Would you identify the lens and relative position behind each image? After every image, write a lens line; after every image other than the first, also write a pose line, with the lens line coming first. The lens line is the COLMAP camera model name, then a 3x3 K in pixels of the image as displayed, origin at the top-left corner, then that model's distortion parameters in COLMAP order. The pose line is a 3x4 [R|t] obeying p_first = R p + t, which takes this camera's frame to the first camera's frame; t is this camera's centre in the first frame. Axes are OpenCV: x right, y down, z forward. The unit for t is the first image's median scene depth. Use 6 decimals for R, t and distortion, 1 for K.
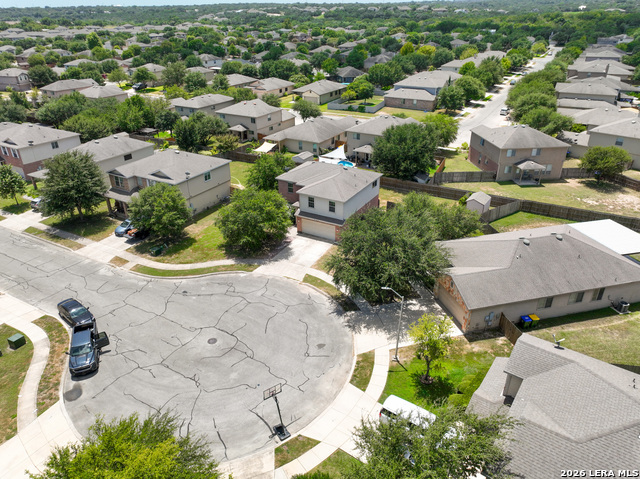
lens RADIAL K [[450.3, 0, 321.0], [0, 450.3, 236.5], [0, 0, 1]] dist [0.002129, 0.017451]
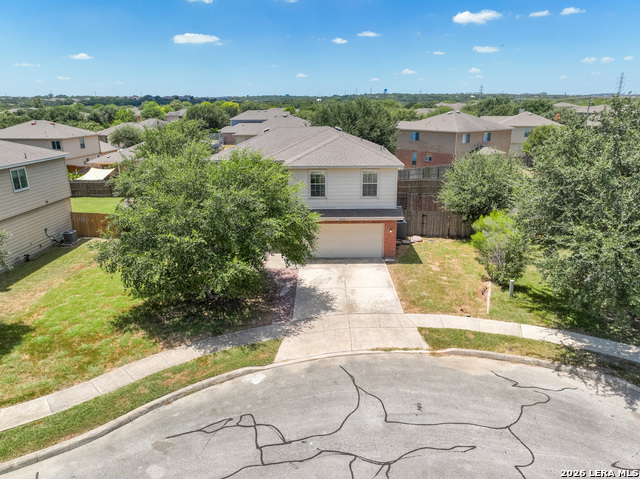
lens RADIAL K [[450.3, 0, 319.0], [0, 450.3, 240.1], [0, 0, 1]] dist [0.002129, 0.017451]
pose [[0.880453, -0.139537, 0.453136, -0.232175], [0.218315, 0.967683, -0.126208, 0.035872], [-0.420881, 0.210047, 0.882462, 0.598905]]
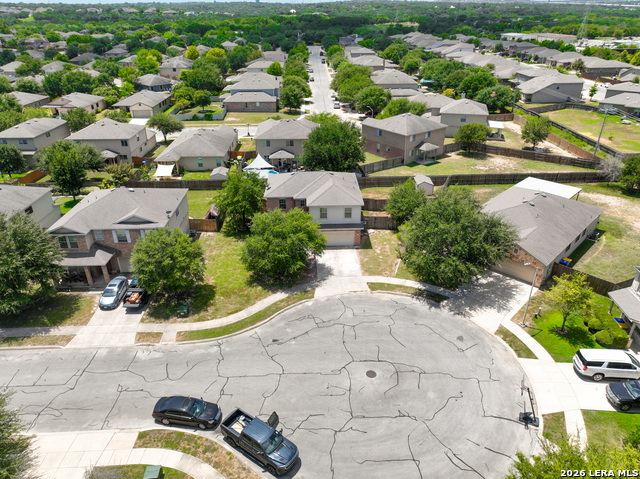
lens RADIAL K [[450.3, 0, 320.5], [0, 450.3, 238.2], [0, 0, 1]] dist [0.002129, 0.017451]
pose [[0.851868, -0.235387, 0.467882, -0.483598], [0.236013, 0.970000, 0.058292, -0.080030], [-0.467567, 0.060770, 0.881866, 0.154213]]
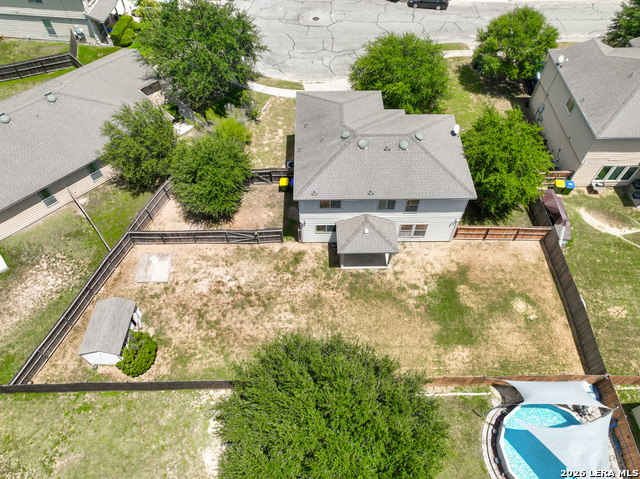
lens RADIAL K [[450.3, 0, 319.7], [0, 450.3, 239.5], [0, 0, 1]] dist [0.002129, 0.017451]
pose [[-0.860076, 0.414973, -0.296761, 0.296004], [-0.229902, 0.204018, 0.951589, -0.642258], [0.455428, 0.886665, -0.080068, 1.184924]]
